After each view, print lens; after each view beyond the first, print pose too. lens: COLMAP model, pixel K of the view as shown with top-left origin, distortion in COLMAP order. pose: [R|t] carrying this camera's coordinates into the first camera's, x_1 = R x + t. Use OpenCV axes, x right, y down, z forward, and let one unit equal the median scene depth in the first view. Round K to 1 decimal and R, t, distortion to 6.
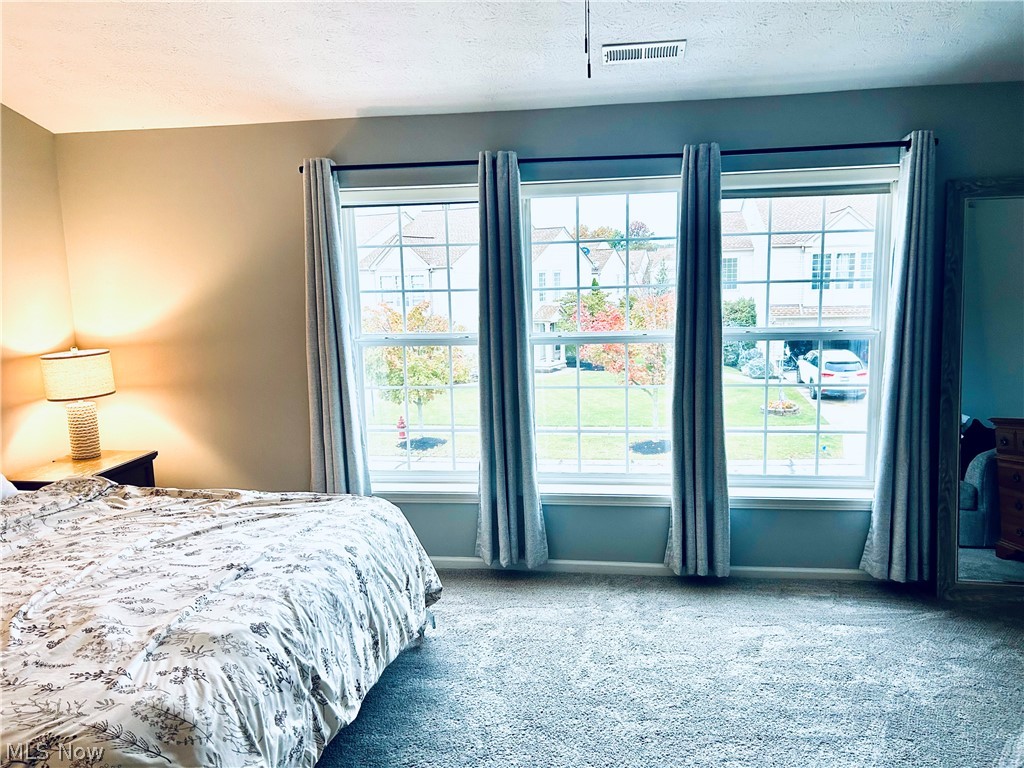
lens RADIAL K [[773.9, 0, 529.0], [0, 773.9, 389.6], [0, 0, 1]] dist [0.042227, -0.035844]
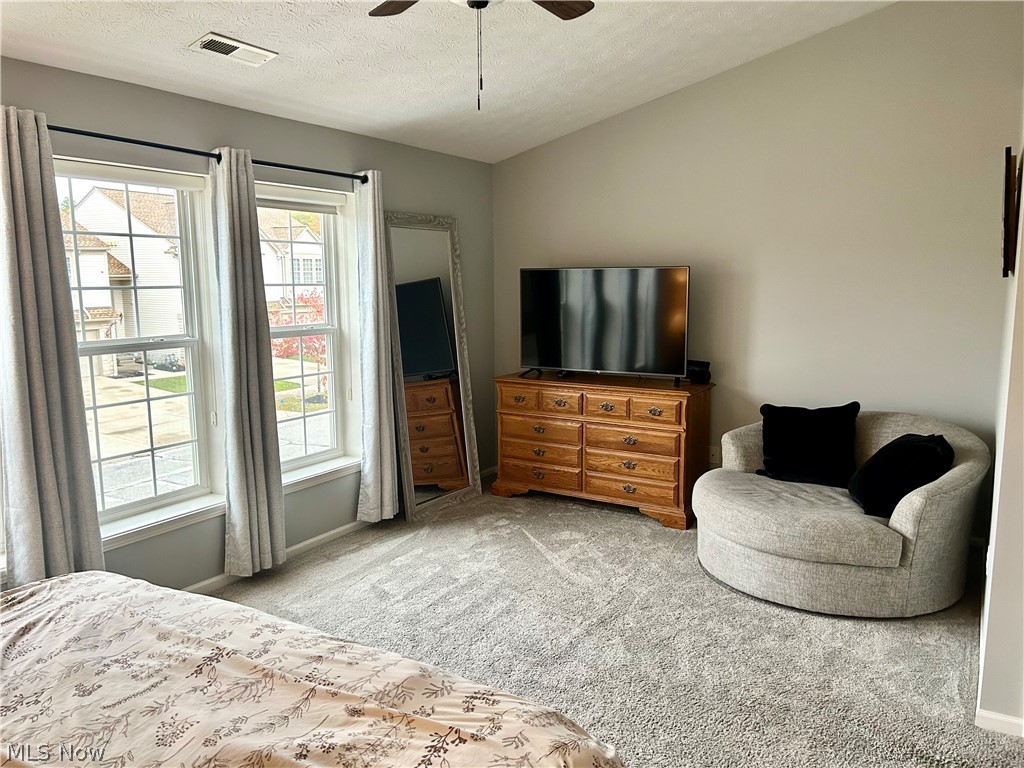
lens RADIAL K [[773.9, 0, 516.6], [0, 773.9, 383.3], [0, 0, 1]] dist [0.042227, -0.035844]
pose [[0.412124, -0.113162, 0.904073, -0.672051], [0.137467, 0.988621, 0.061080, -0.023288], [-0.900698, 0.099108, 0.422991, 0.311943]]
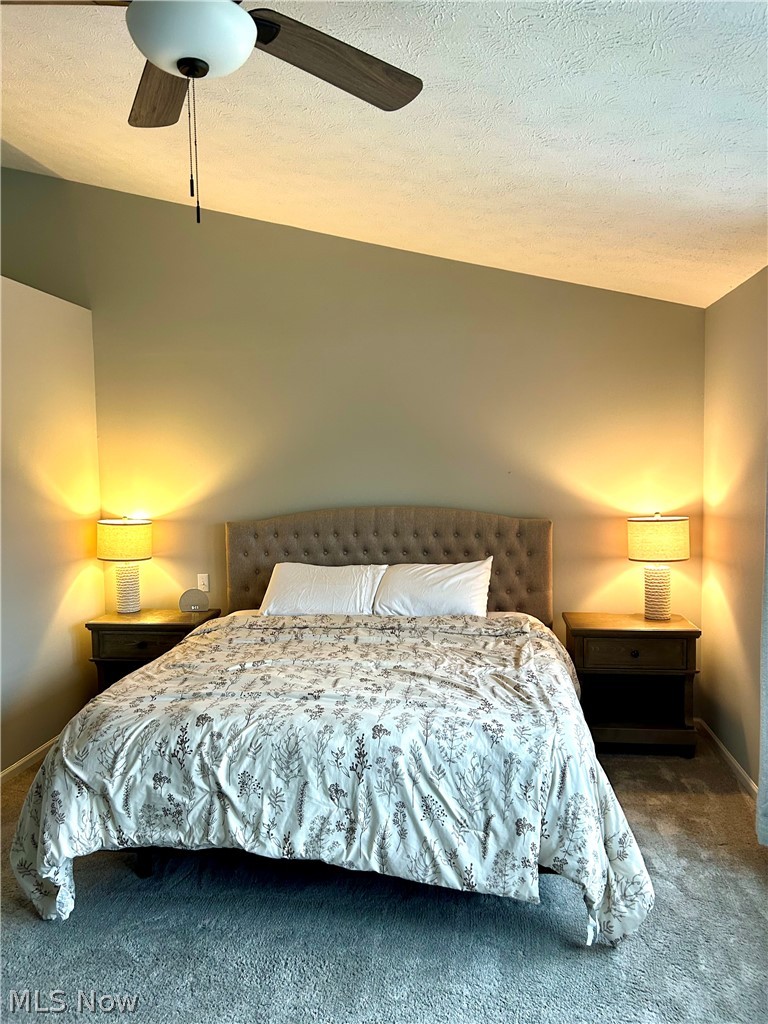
lens RADIAL K [[773.9, 0, 383.5], [0, 773.9, 513.0], [0, 0, 1]] dist [0.042227, -0.035844]
pose [[-0.014893, 0.093316, -0.995525, 0.598091], [-0.131653, 0.986785, 0.094466, -0.132018], [0.991184, 0.132470, -0.002411, 0.801855]]
